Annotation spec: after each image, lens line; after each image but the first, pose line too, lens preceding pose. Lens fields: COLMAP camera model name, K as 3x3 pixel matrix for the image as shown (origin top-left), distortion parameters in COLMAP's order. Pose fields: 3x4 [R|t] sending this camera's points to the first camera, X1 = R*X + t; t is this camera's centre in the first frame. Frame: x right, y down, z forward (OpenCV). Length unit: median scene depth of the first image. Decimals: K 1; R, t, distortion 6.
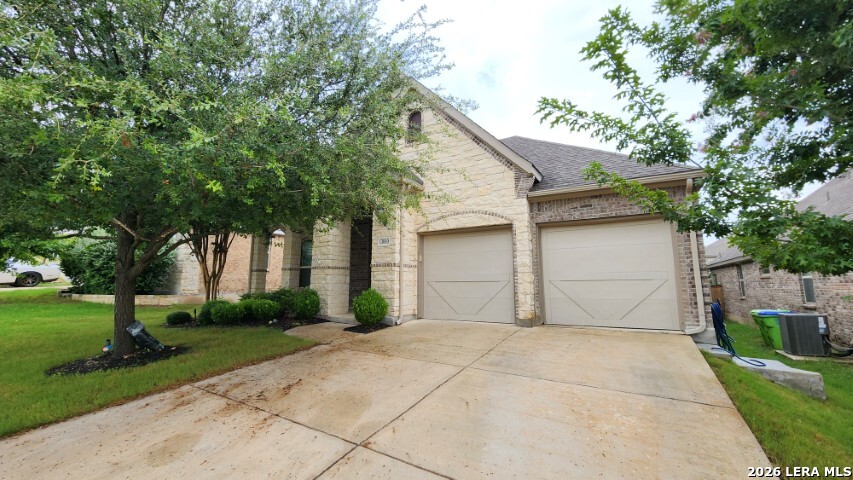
lens RADIAL K [[348.3, 0, 425.1], [0, 348.3, 233.9], [0, 0, 1]] dist [-0.002178, -0.000620]
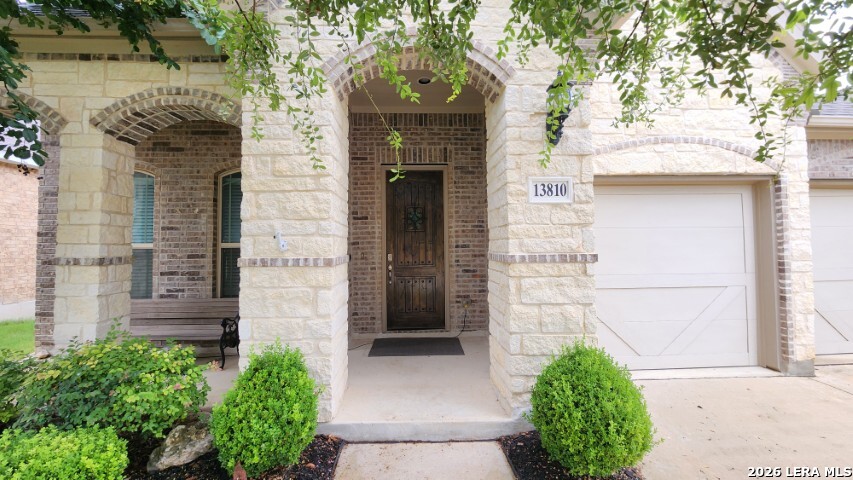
lens RADIAL K [[348.3, 0, 425.1], [0, 348.3, 233.9], [0, 0, 1]] dist [-0.002178, -0.000620]
pose [[0.828942, 0.009958, 0.559246, -0.435263], [-0.070606, 0.993706, 0.086962, 0.046187], [-0.554860, -0.111573, 0.824428, 0.823896]]
